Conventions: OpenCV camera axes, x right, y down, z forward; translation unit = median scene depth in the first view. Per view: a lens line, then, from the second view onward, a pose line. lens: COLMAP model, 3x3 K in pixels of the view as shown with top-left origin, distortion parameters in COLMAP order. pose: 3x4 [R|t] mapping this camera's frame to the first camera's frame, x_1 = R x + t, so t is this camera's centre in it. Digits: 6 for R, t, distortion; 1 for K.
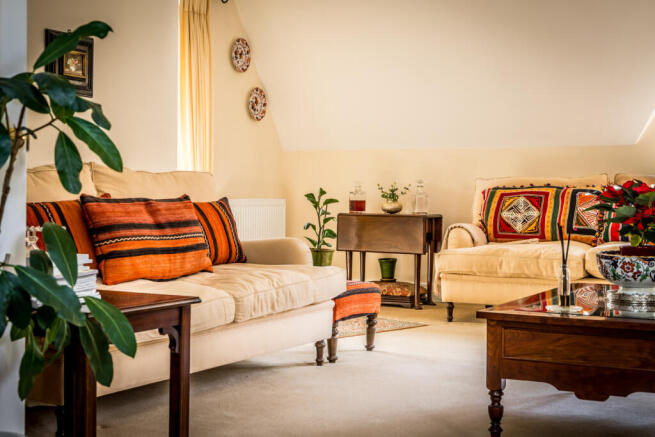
lens RADIAL K [[1021.4, 0, 327.5], [0, 1021.4, 218.5], [0, 0, 1]] dist [0.023024, 0.010201]
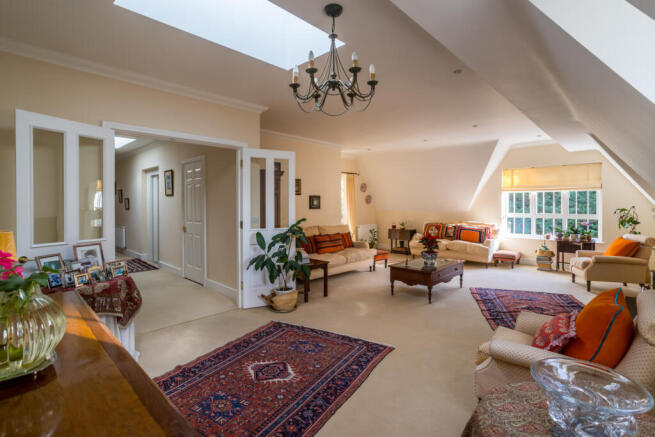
lens RADIAL K [[323.1, 0, 326.0], [0, 323.1, 199.7], [0, 0, 1]] dist [-0.002878, 0.000291]
pose [[0.957981, -0.021363, -0.286035, 0.161854], [0.010217, 0.999131, -0.040403, -0.082088], [0.286650, 0.035783, 0.957367, -0.282371]]
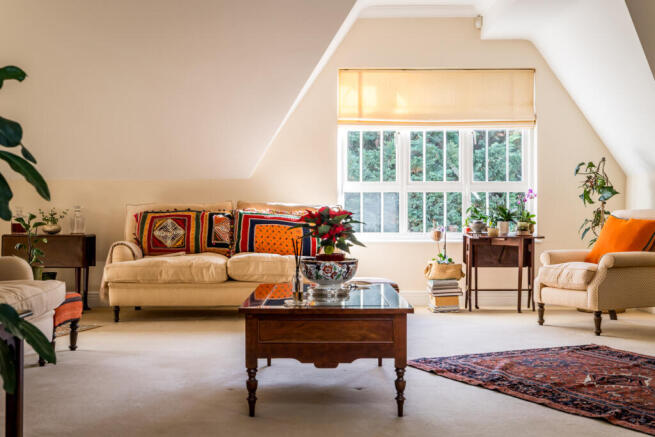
lens RADIAL K [[820.3, 0, 327.5], [0, 820.3, 218.5], [0, 0, 1]] dist [0.020158, -0.003628]
pose [[0.879550, -0.009234, 0.475716, -0.128472], [0.019312, 0.999681, -0.016300, -0.001692], [-0.475414, 0.023524, 0.879448, 0.017280]]
